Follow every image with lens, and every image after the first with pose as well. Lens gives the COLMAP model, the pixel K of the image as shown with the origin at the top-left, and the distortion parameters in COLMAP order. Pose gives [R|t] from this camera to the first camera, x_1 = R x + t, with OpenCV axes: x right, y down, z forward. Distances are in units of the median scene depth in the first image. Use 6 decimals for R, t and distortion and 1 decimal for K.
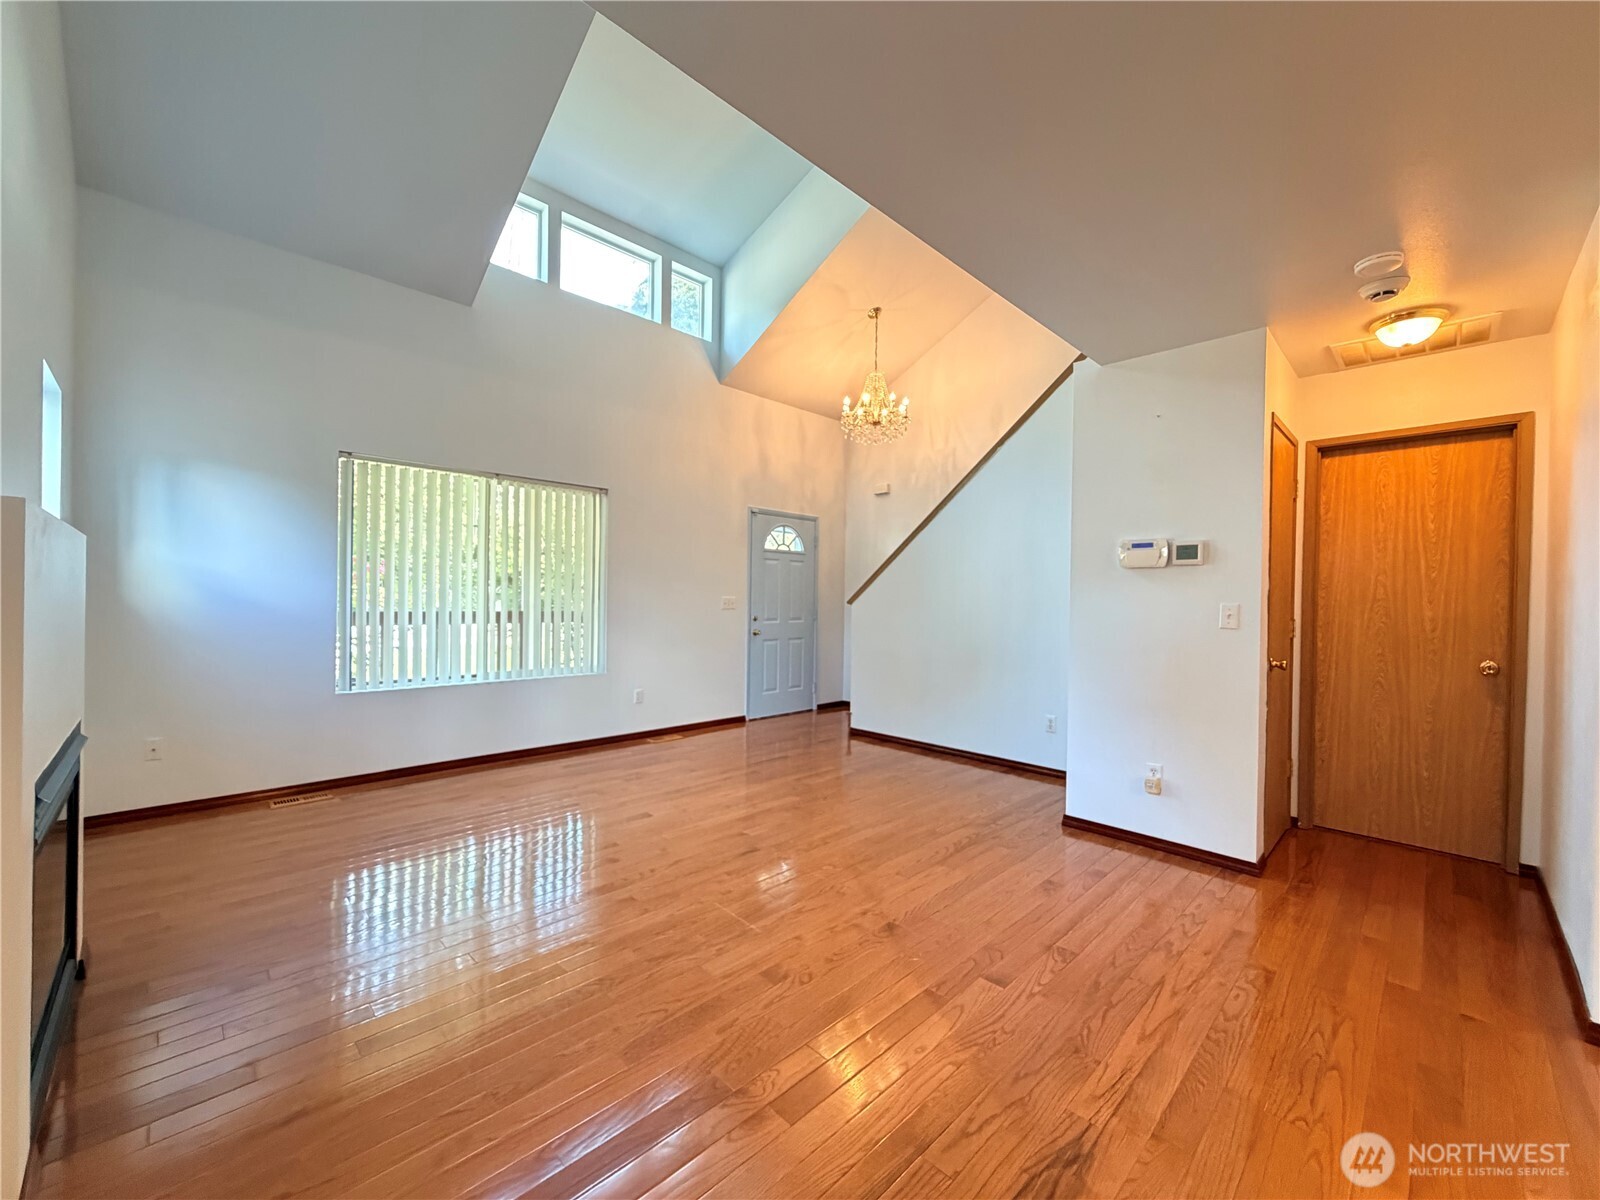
lens RADIAL K [[635.5, 0, 792.9], [0, 635.5, 598.2], [0, 0, 1]] dist [0.000239, 0.000689]
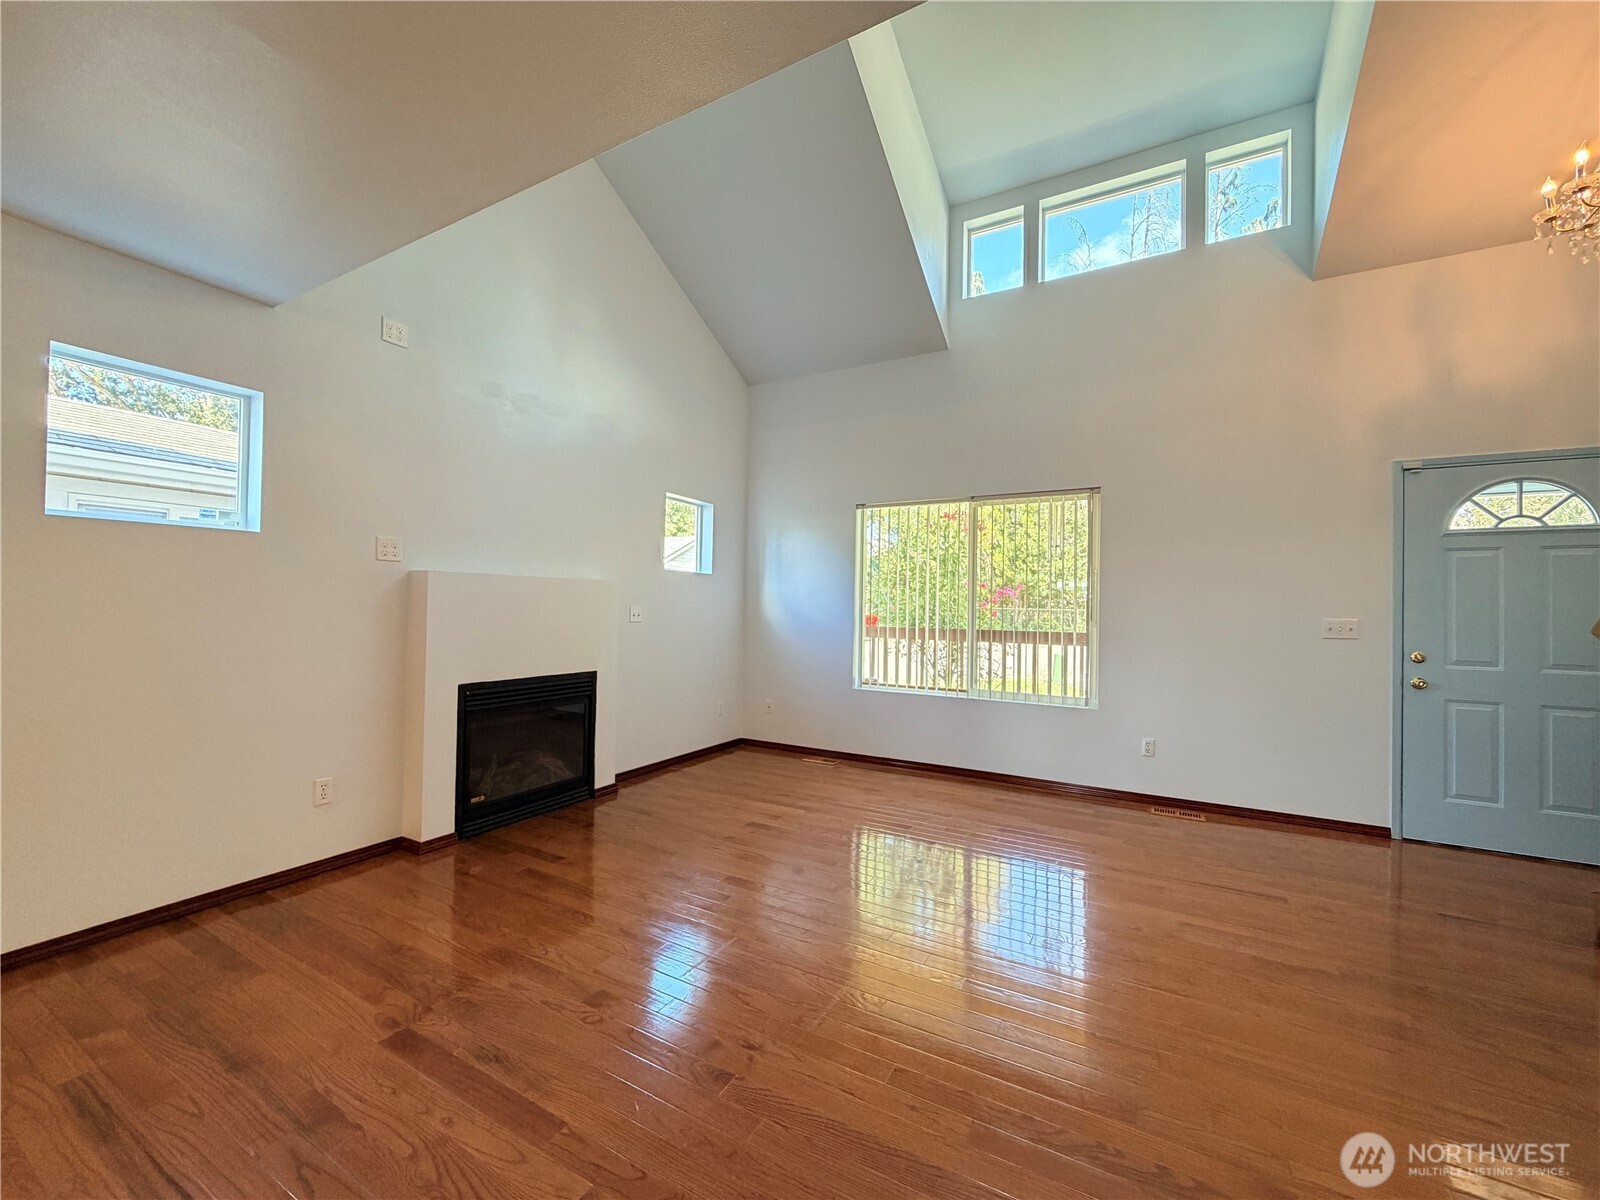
lens RADIAL K [[635.5, 0, 795.9], [0, 635.5, 595.0], [0, 0, 1]] dist [0.000239, 0.000689]
pose [[0.282963, -0.031960, -0.958598, 0.487579], [-0.015321, 0.999167, -0.037835, 0.009000], [0.959008, 0.025392, 0.282237, 0.490732]]
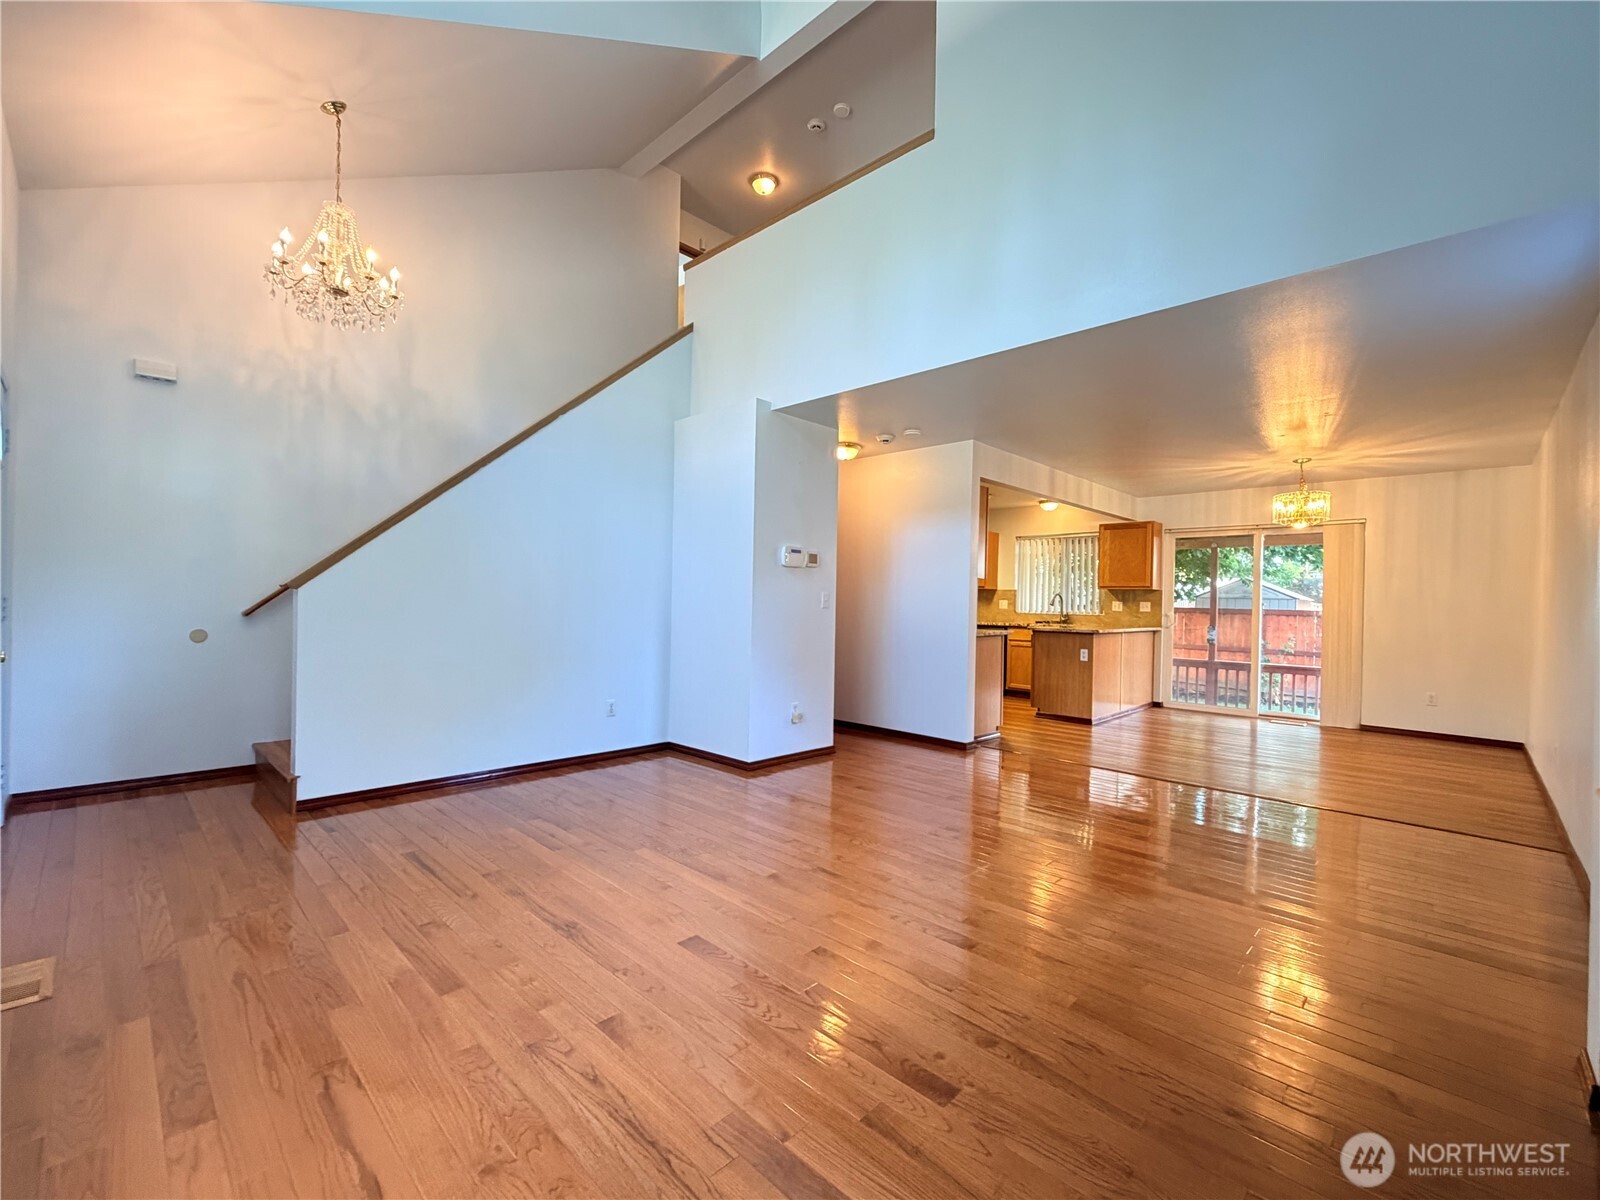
lens RADIAL K [[695.1, 0, 795.3], [0, 695.1, 596.9], [0, 0, 1]] dist [0.003137, 0.000045]
pose [[-0.027543, -0.005896, 0.999603, -0.754074], [-0.019239, 0.999801, 0.005367, 0.007776], [-0.999435, -0.019083, -0.027651, 0.784090]]
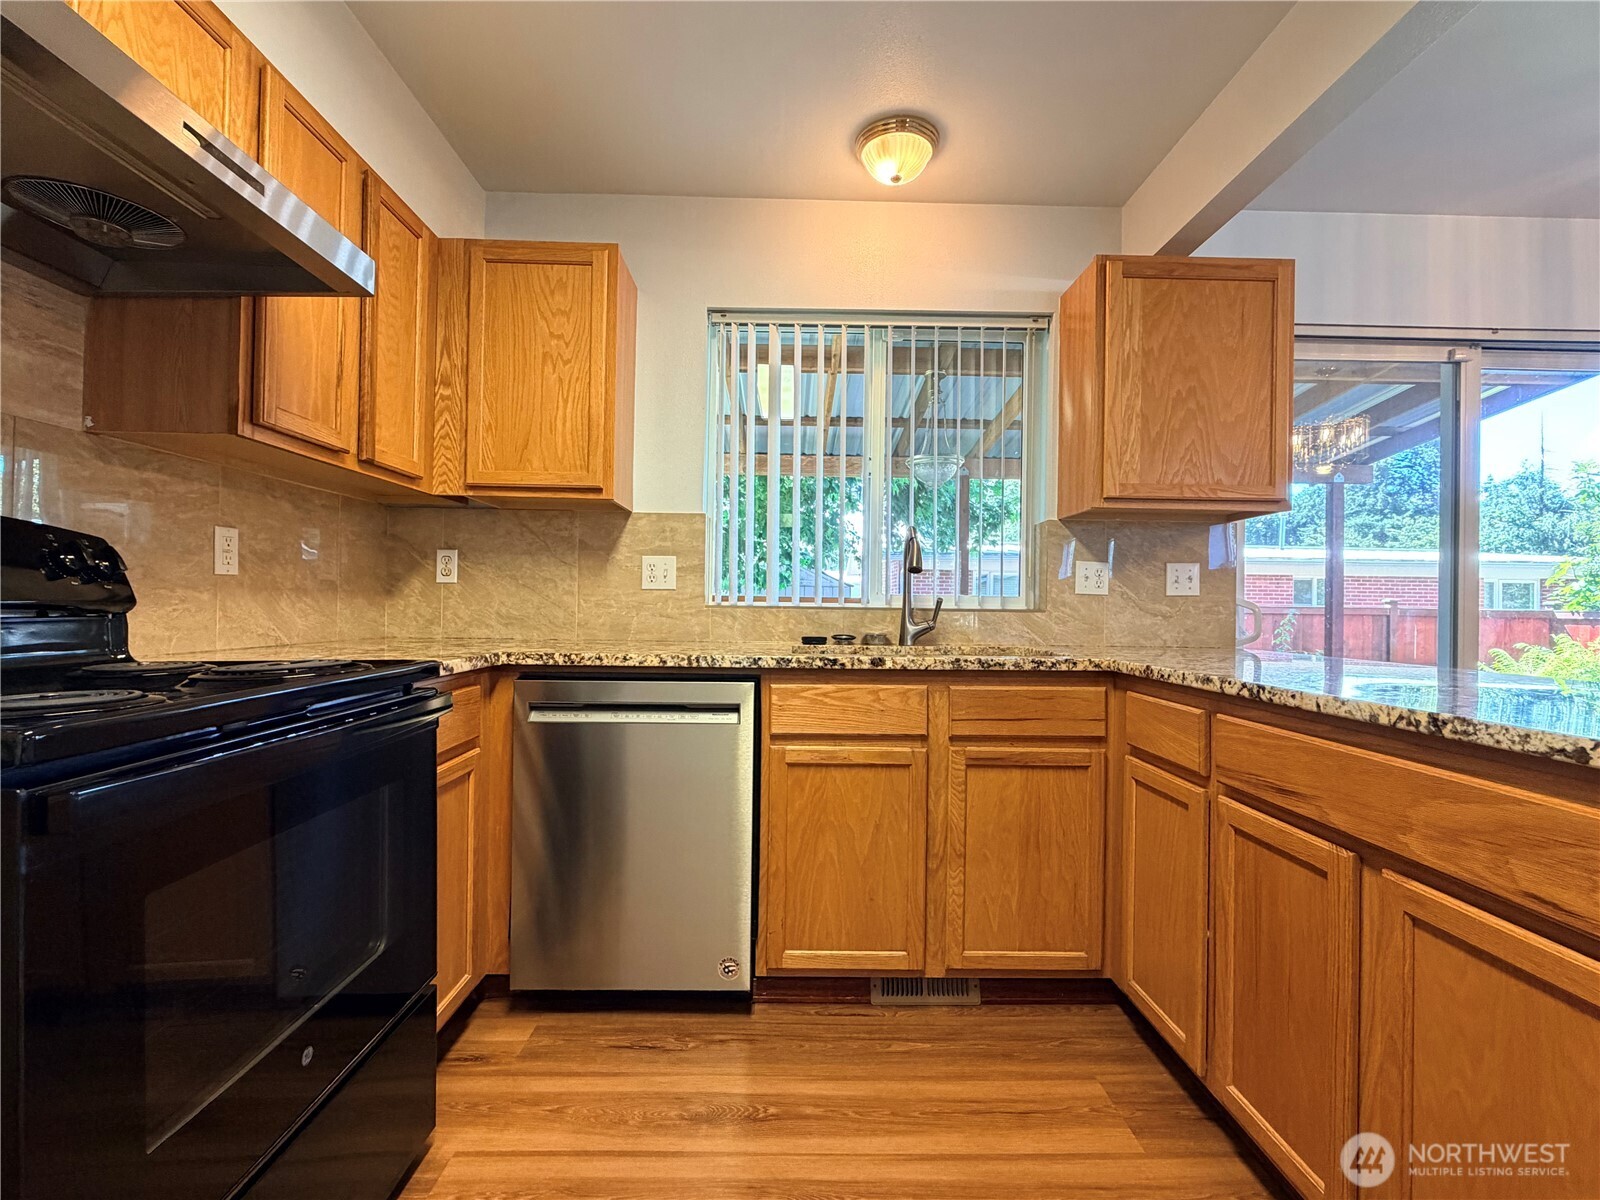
lens RADIAL K [[695.1, 0, 798.0], [0, 695.1, 600.6], [0, 0, 1]] dist [0.003137, 0.000045]
pose [[-0.731599, -0.021325, 0.681401, 1.017406], [-0.023304, 0.999709, 0.006266, 0.048493], [-0.681337, -0.011295, -0.731883, 0.384224]]
